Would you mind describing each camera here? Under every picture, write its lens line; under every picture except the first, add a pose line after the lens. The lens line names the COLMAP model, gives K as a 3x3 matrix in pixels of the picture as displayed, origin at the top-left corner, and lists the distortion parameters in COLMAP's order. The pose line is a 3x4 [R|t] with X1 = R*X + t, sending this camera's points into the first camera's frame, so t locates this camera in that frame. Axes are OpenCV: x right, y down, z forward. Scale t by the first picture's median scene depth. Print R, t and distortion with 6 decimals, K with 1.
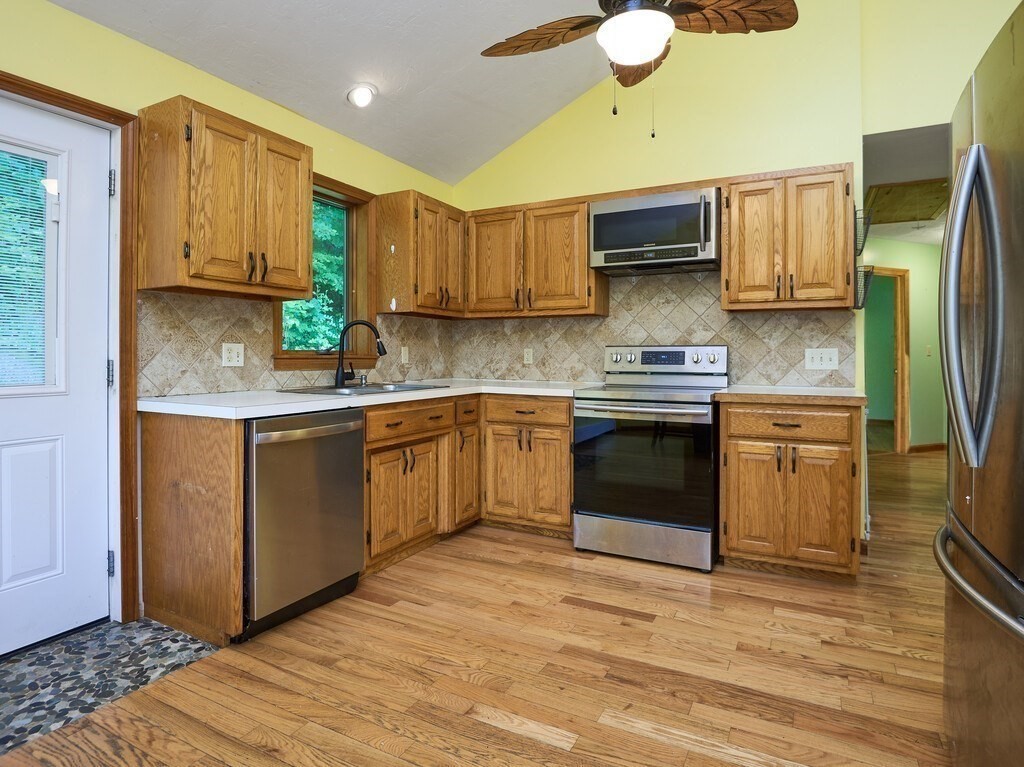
lens RADIAL K [[572.3, 0, 508.3], [0, 572.3, 357.4], [0, 0, 1]] dist [0.000395, -0.000106]
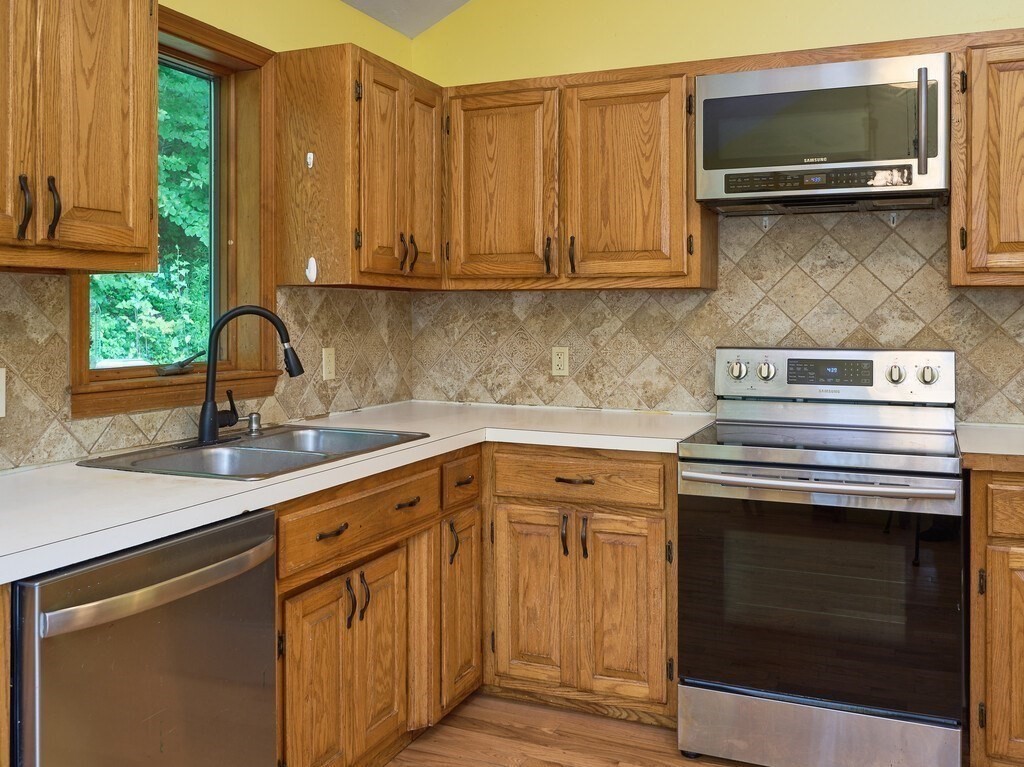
lens RADIAL K [[910.9, 0, 515.4], [0, 910.9, 312.5], [0, 0, 1]] dist [-0.002516, 0.003552]
pose [[0.996275, -0.001926, 0.086215, -0.093706], [0.002049, 0.999997, -0.001338, -0.054707], [-0.086212, 0.001510, 0.996276, 0.188511]]
